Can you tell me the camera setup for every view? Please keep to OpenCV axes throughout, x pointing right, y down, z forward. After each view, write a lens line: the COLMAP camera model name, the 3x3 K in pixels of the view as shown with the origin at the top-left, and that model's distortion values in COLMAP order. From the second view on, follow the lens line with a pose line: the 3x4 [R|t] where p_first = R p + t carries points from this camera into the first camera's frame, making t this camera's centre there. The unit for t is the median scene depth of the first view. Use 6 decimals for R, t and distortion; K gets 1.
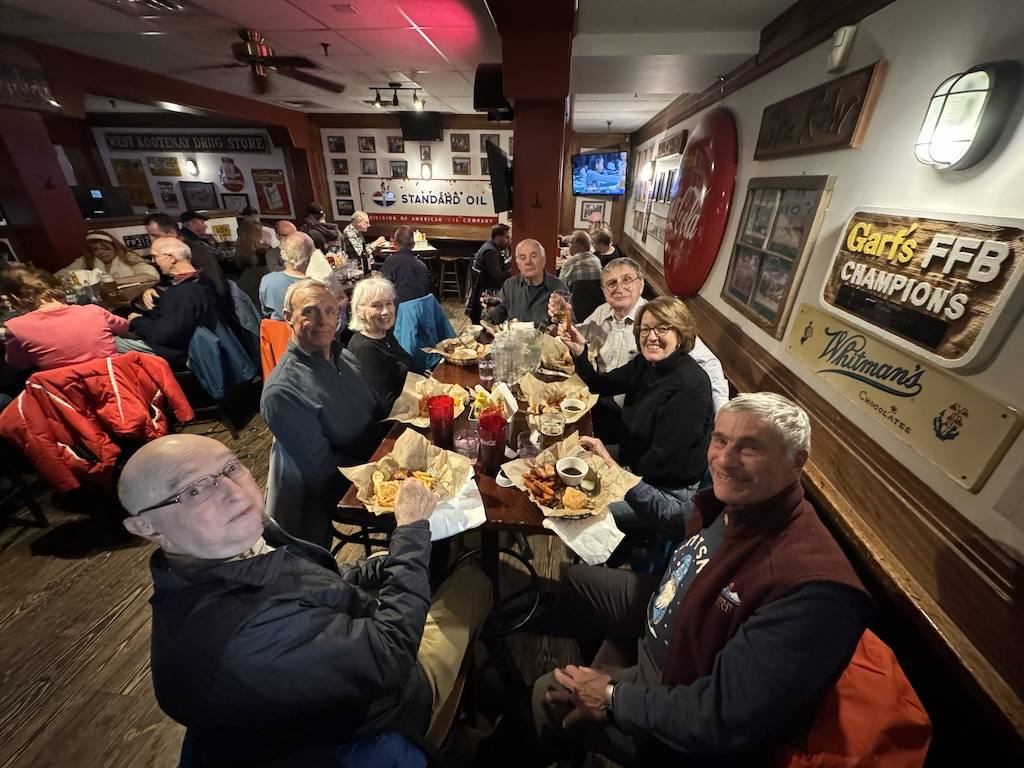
lens RADIAL K [[407.5, 0, 513.1], [0, 407.5, 384.8], [0, 0, 1]] dist [0.001199, 0.000198]
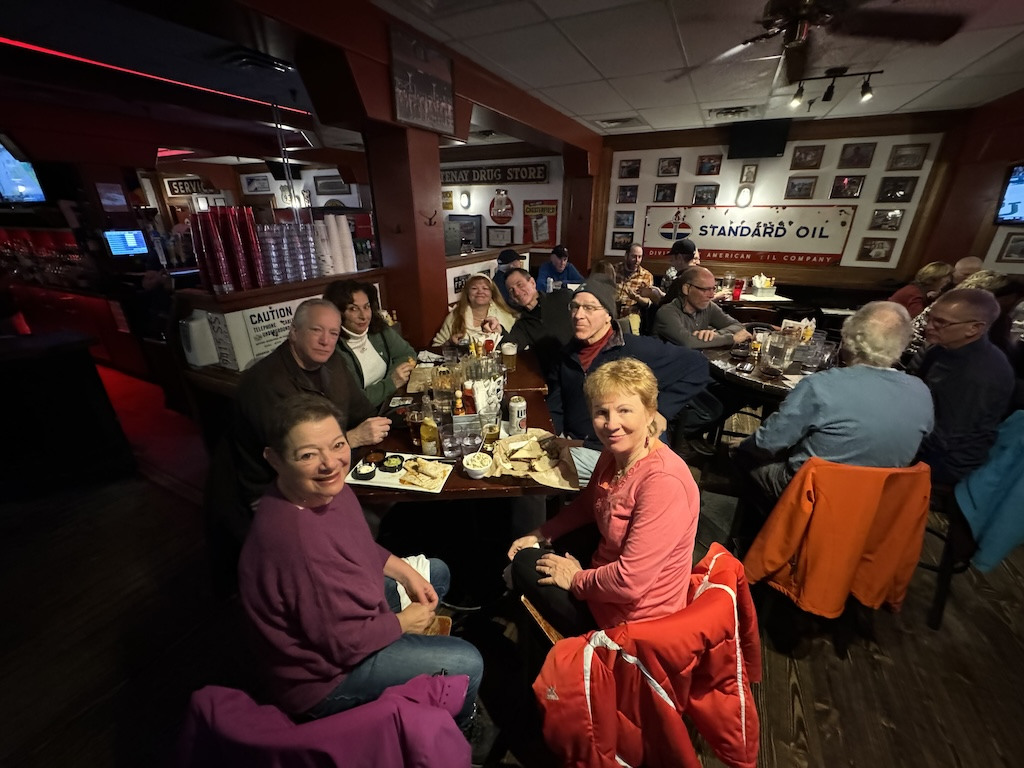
lens RADIAL K [[407.5, 0, 509.7], [0, 407.5, 384.6], [0, 0, 1]] dist [0.001199, 0.000198]
pose [[0.942677, 0.114079, -0.313602, -0.343633], [-0.132416, 0.990476, -0.037734, -0.076141], [0.306310, 0.077097, 0.948805, 0.146503]]
